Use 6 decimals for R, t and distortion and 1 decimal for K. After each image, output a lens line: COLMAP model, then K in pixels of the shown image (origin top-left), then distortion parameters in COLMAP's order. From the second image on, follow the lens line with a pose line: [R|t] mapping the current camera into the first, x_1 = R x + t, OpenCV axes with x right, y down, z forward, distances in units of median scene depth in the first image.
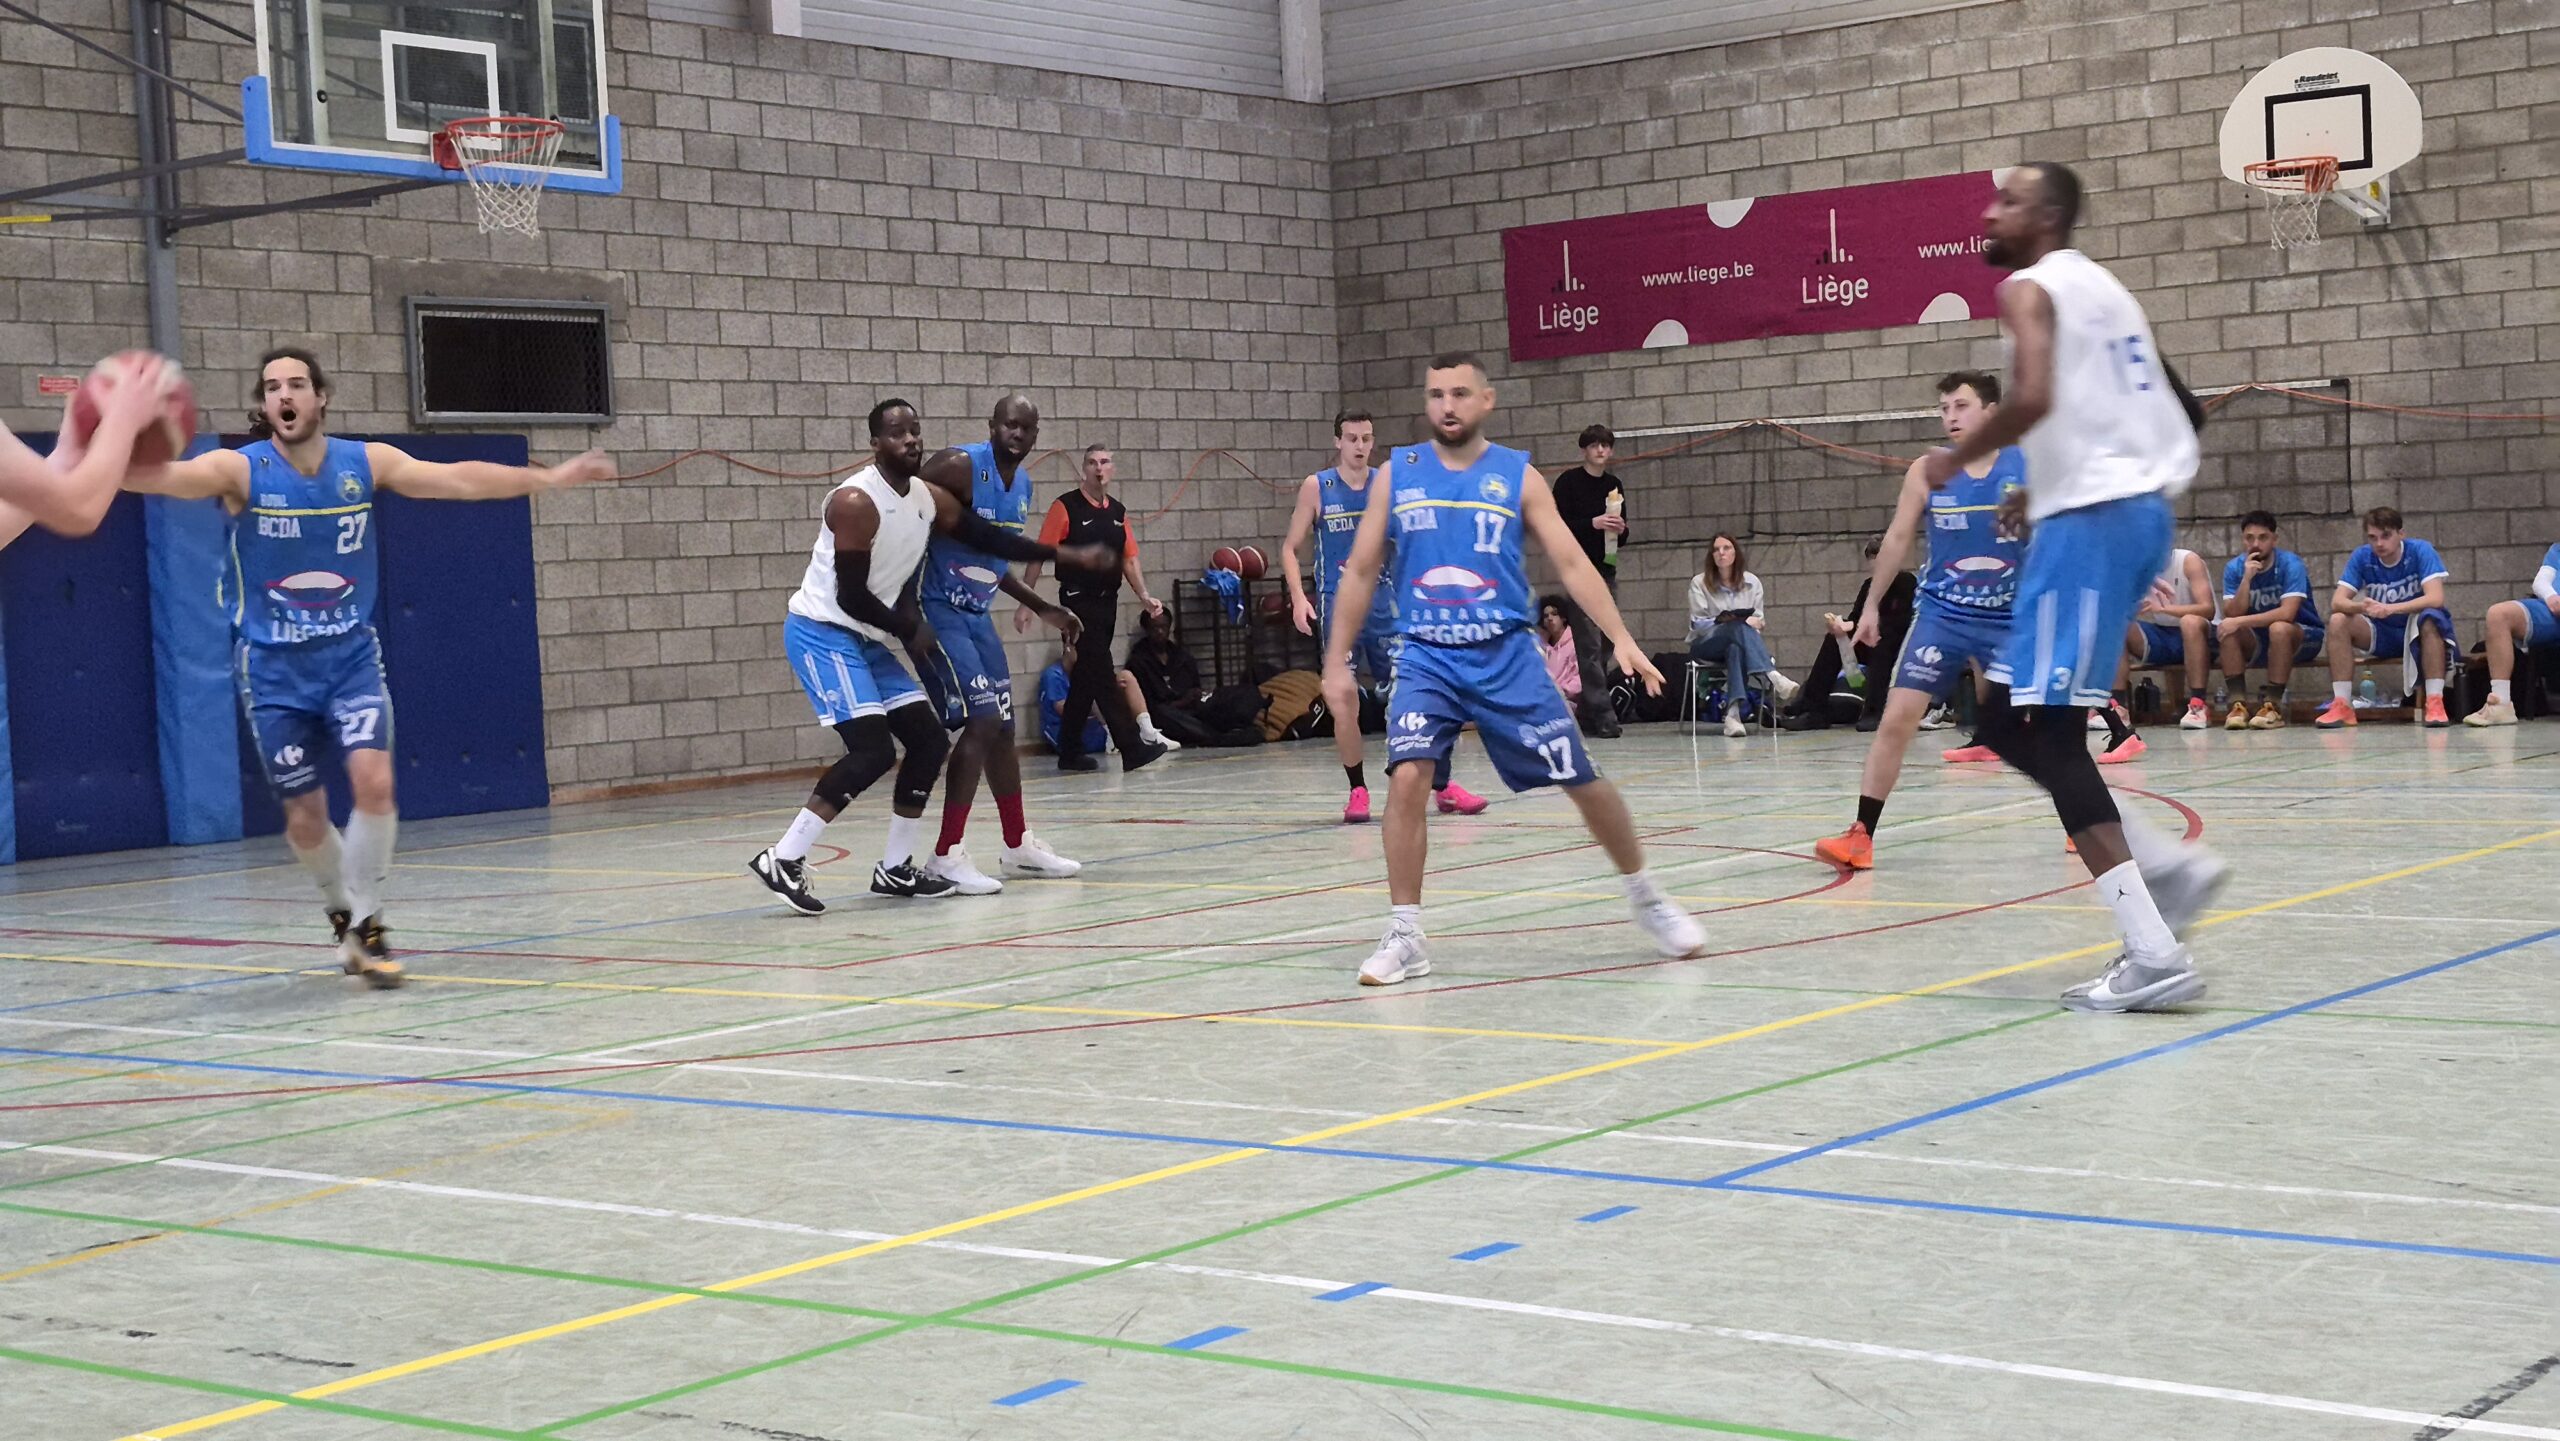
lens RADIAL K [[3444.4, 0, 1305.4], [0, 3444.4, 637.3], [0, 0, 1]] dist [0.095962, 0.000000]
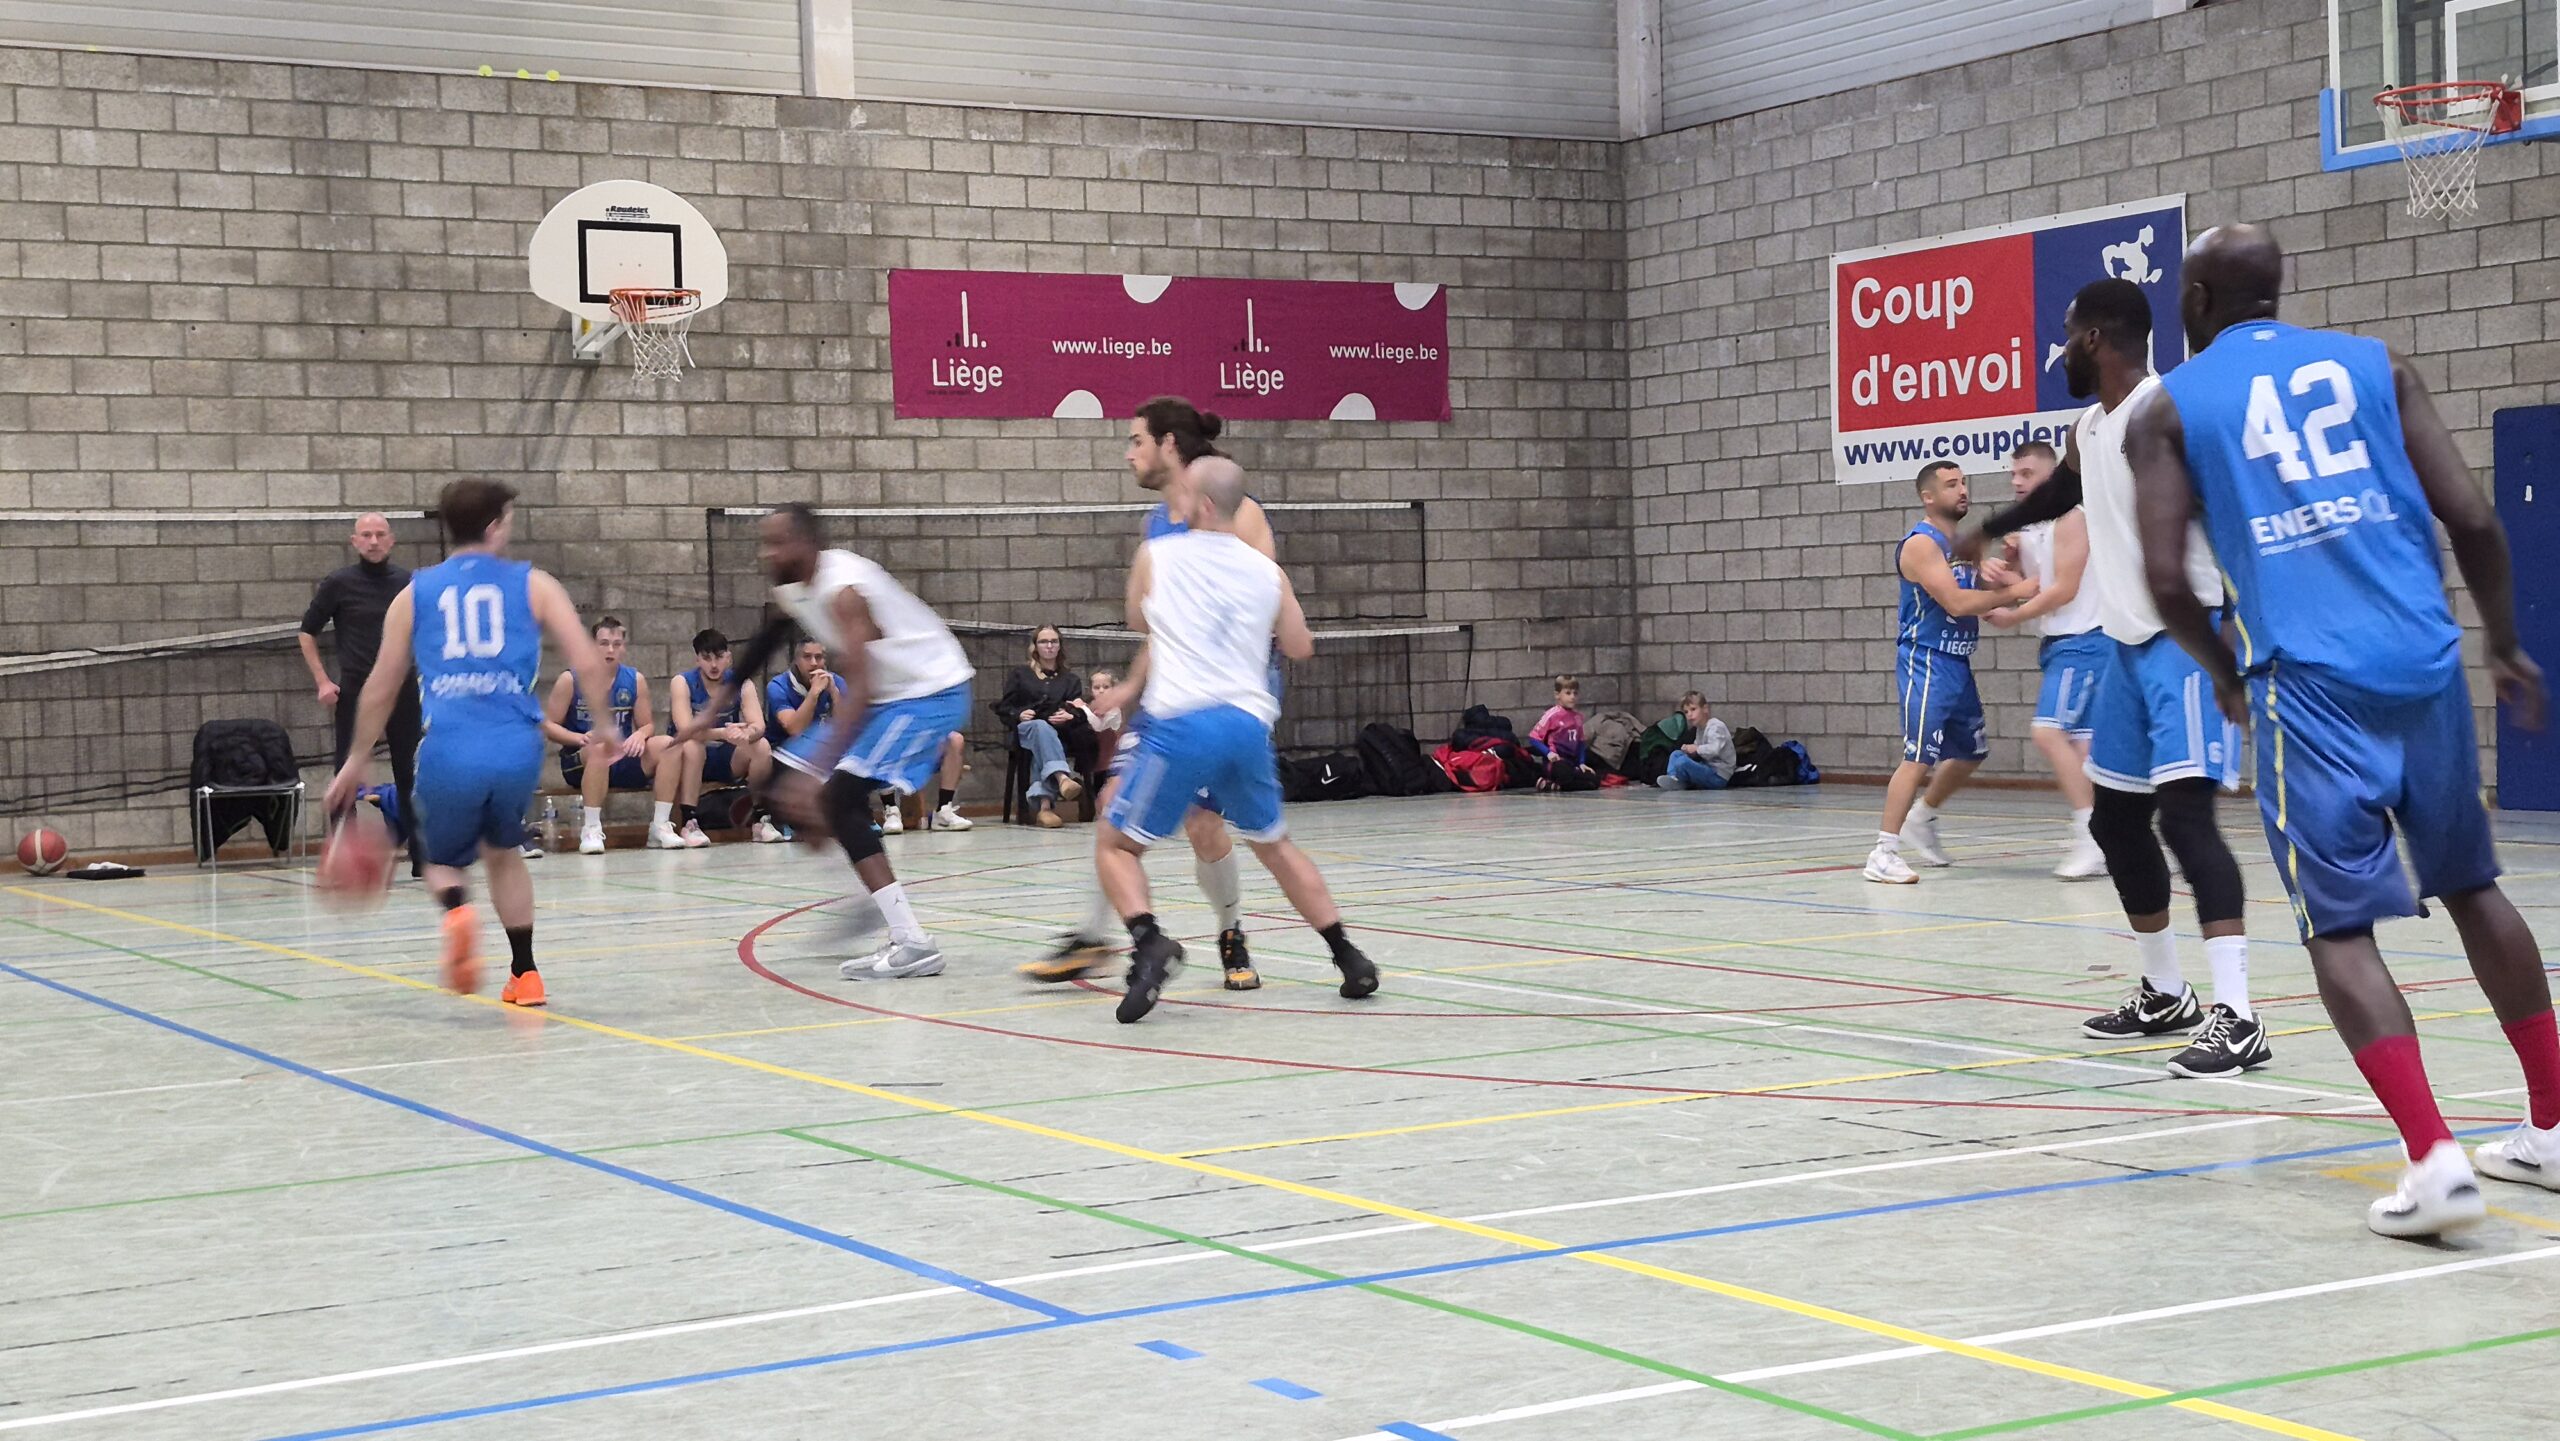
lens RADIAL K [[3444.4, 0, 1324.7], [0, 3444.4, 734.6], [0, 0, 1]] dist [0.095962, 0.000000]
pose [[0.344592, 0.003306, 0.938747, -0.773371], [0.032686, 0.999345, -0.015517, 0.020301], [-0.938183, 0.036031, 0.344259, 0.619052]]
